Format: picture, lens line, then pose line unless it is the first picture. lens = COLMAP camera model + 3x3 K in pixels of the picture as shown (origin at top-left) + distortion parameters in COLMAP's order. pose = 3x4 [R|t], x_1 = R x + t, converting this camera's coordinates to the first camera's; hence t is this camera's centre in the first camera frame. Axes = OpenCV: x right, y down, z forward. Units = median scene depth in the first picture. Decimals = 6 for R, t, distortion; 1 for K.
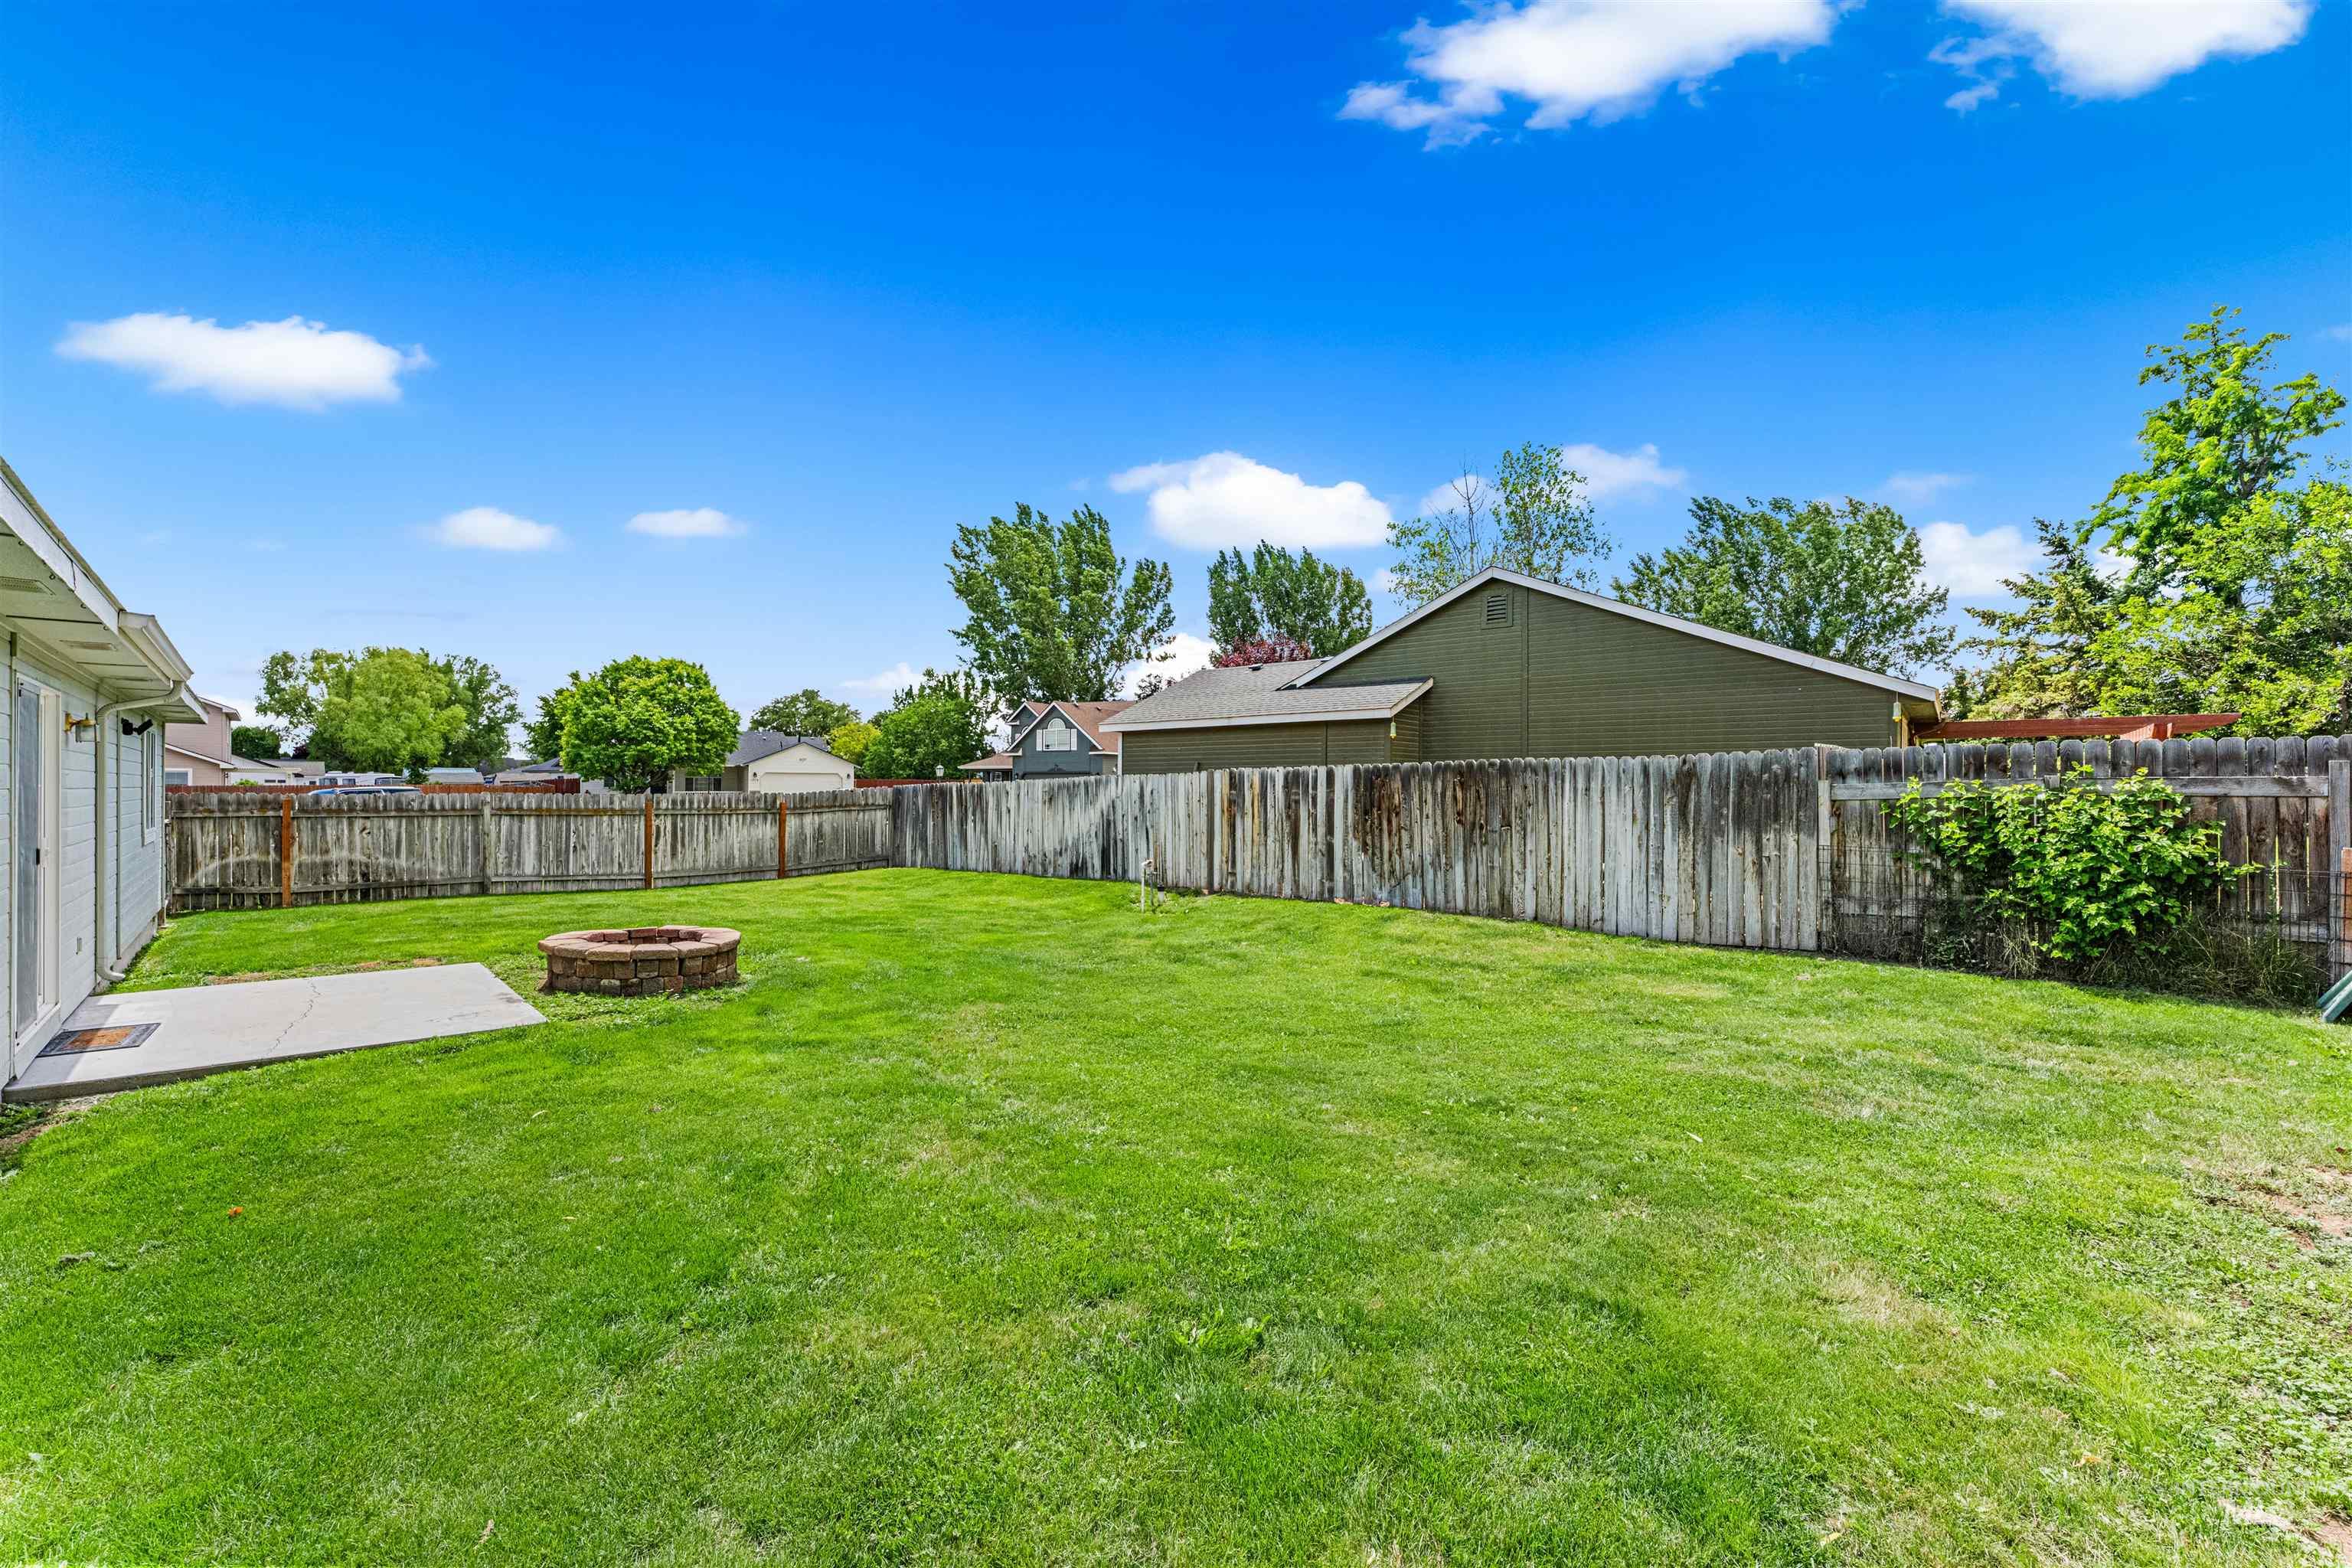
lens RADIAL K [[959.0, 0, 1176.0], [0, 959.0, 784.0], [0, 0, 1]] dist [0.001310, 0.000016]
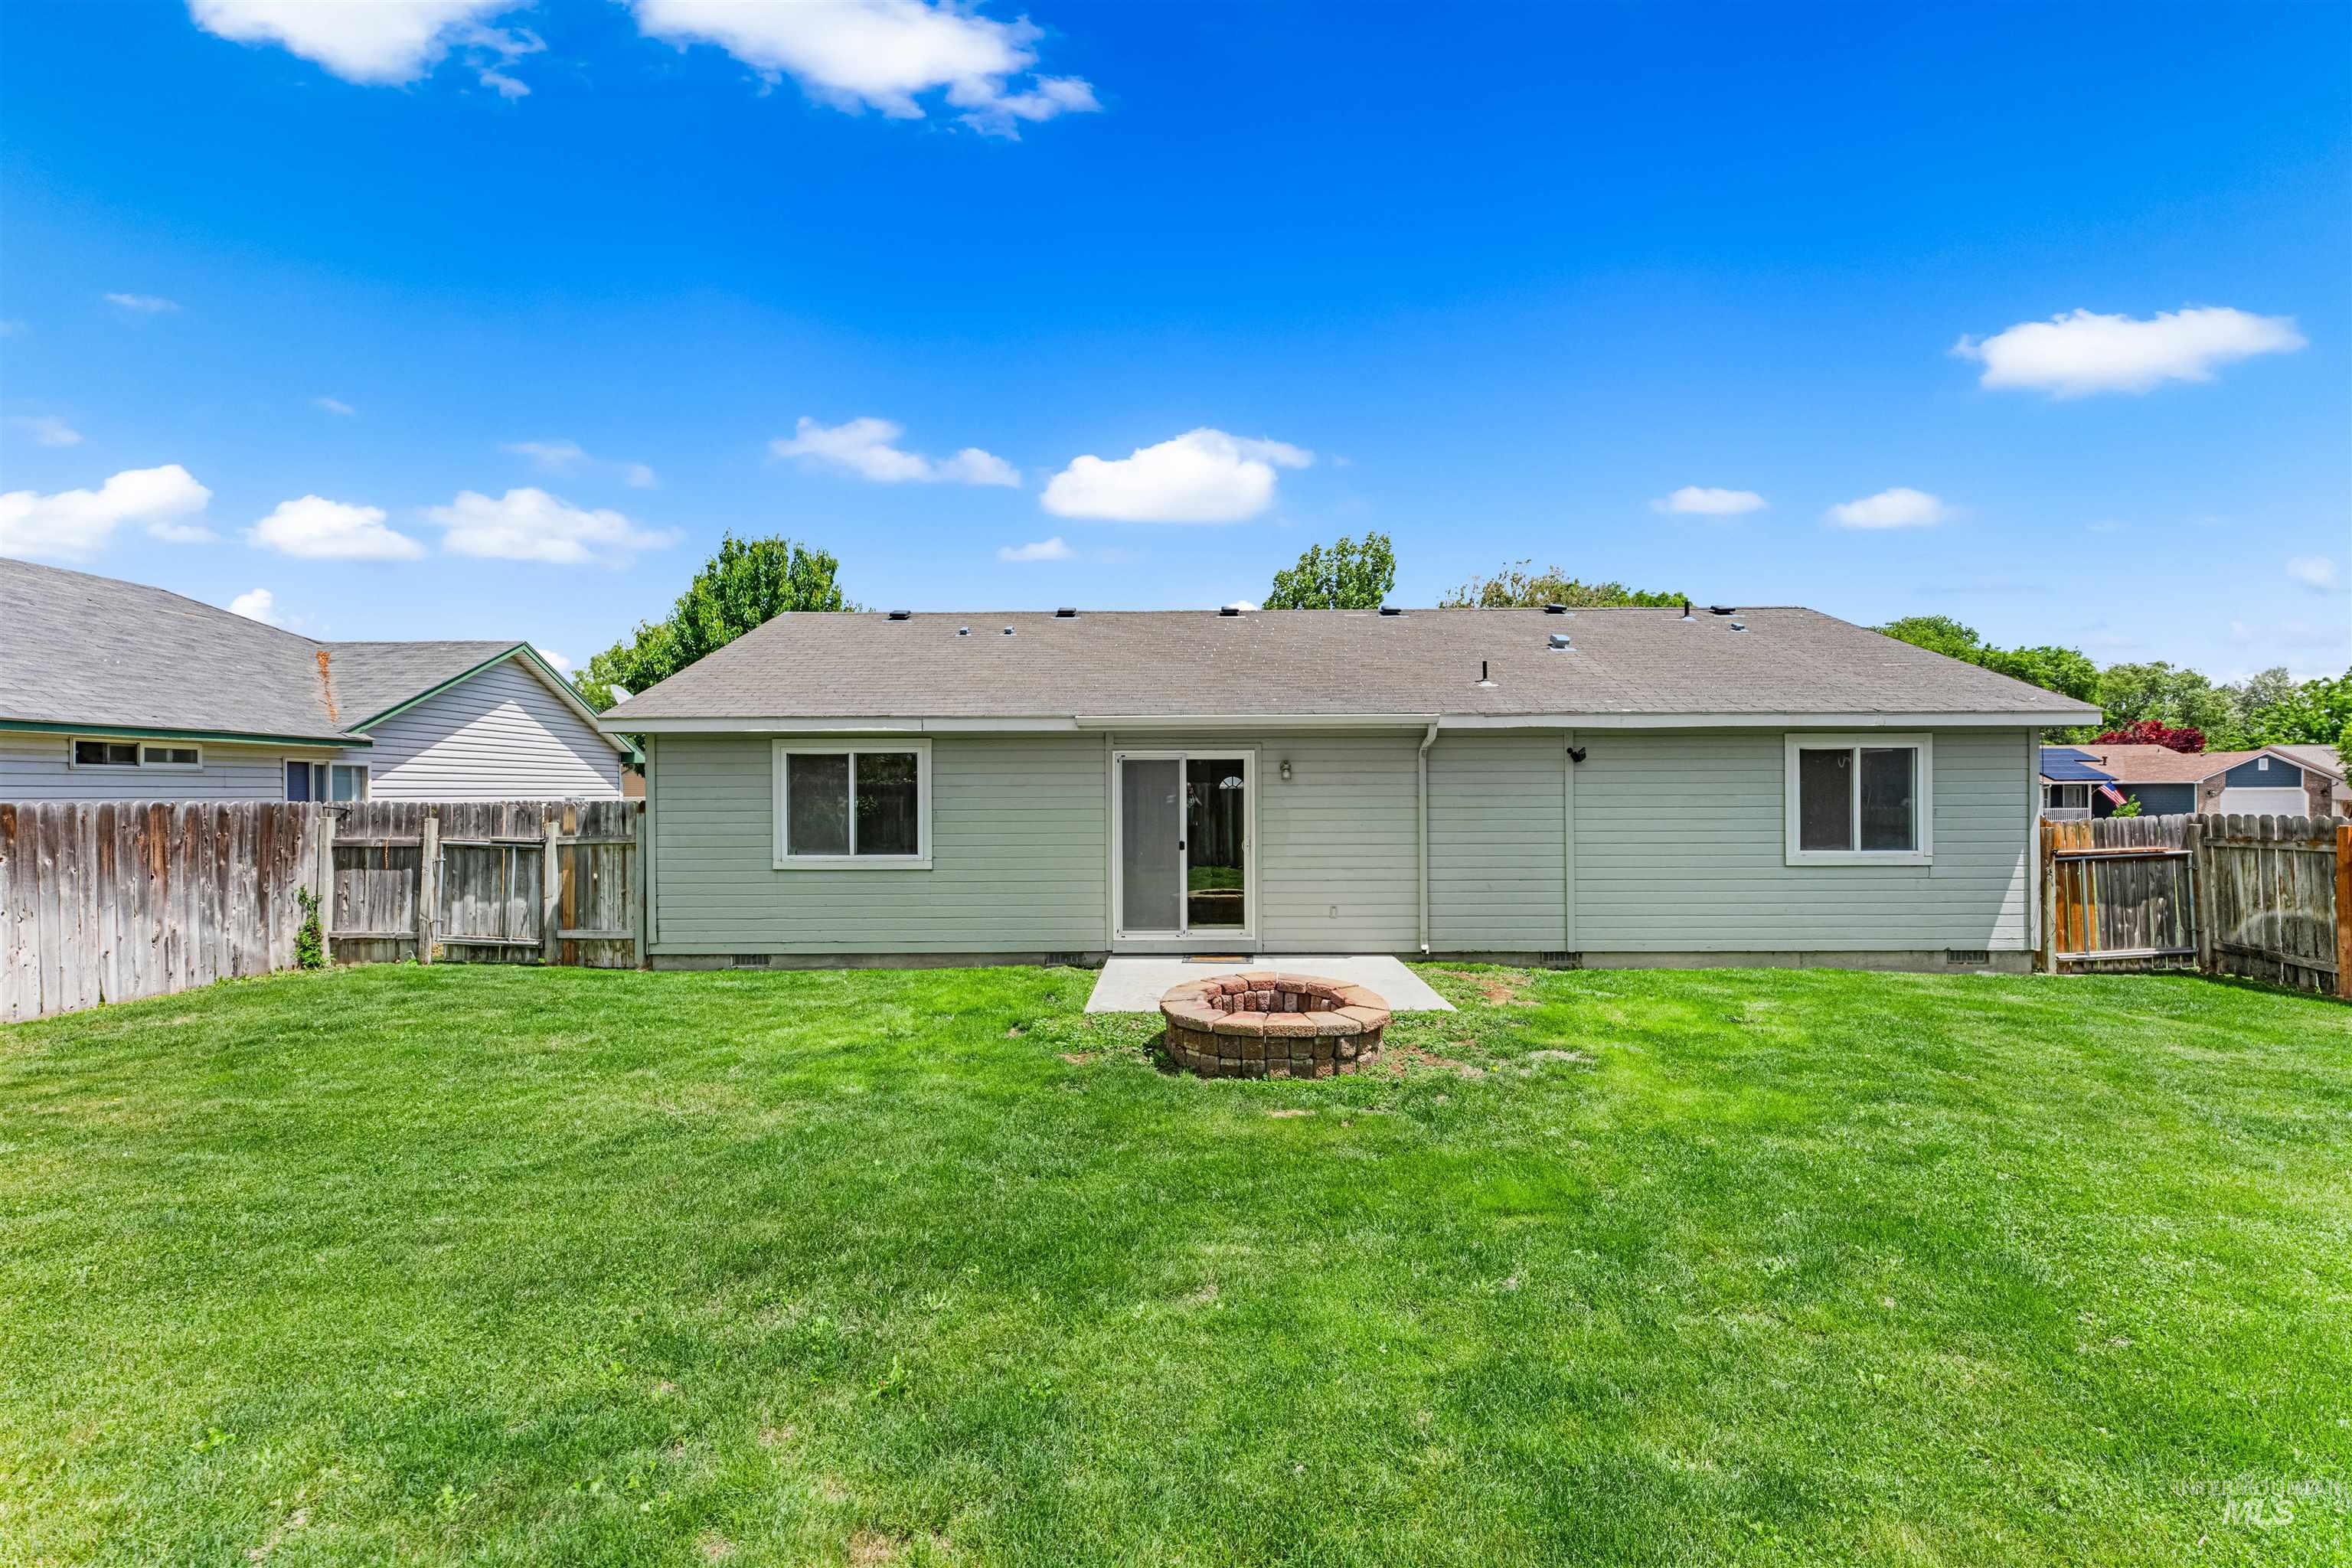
lens RADIAL K [[945.9, 0, 1169.9], [0, 945.9, 792.3], [0, 0, 1]] dist [0.000106, -0.000329]
pose [[-0.698081, -0.002103, -0.716016, 0.043756], [0.004569, 0.999962, -0.007391, -0.004755], [0.716005, -0.008431, -0.698045, 0.818728]]
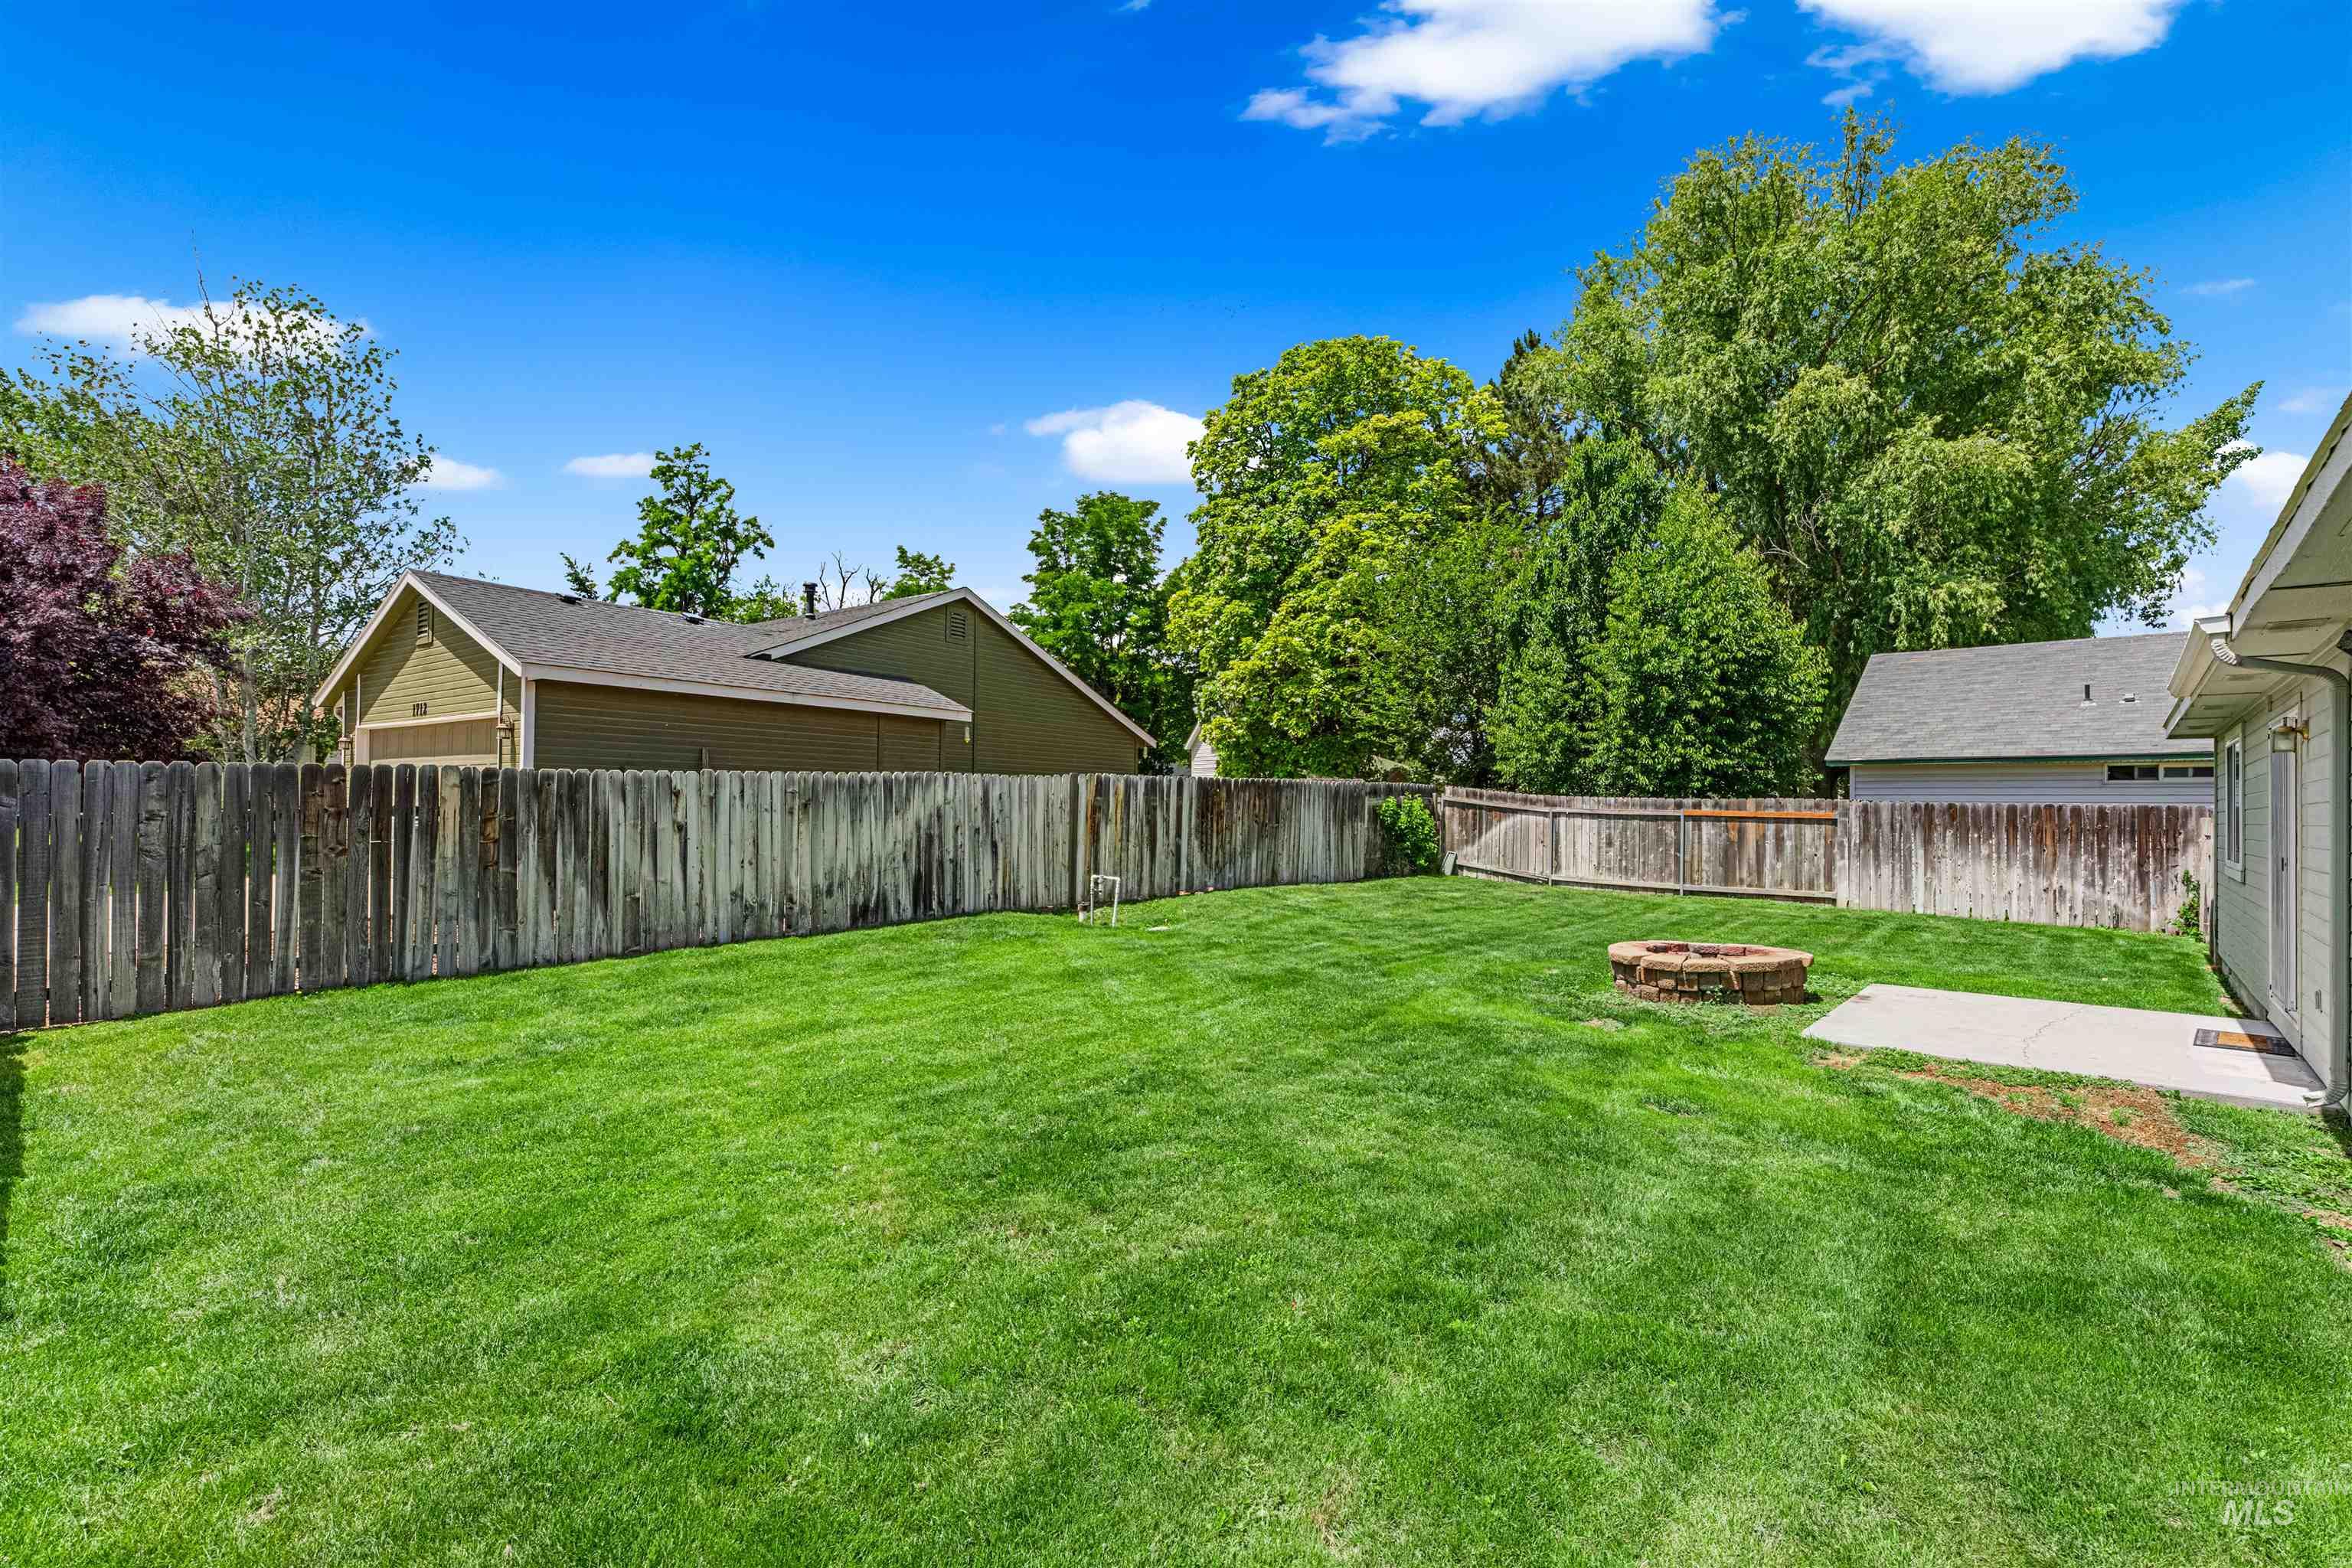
lens RADIAL K [[1006.8, 0, 1173.4], [0, 1006.8, 797.5], [0, 0, 1]] dist [0.004884, 0.000006]
pose [[-0.063888, 0.004462, 0.997947, -0.848685], [-0.019945, 0.999785, -0.005747, 0.010631], [-0.997758, -0.020272, -0.063786, 0.882930]]
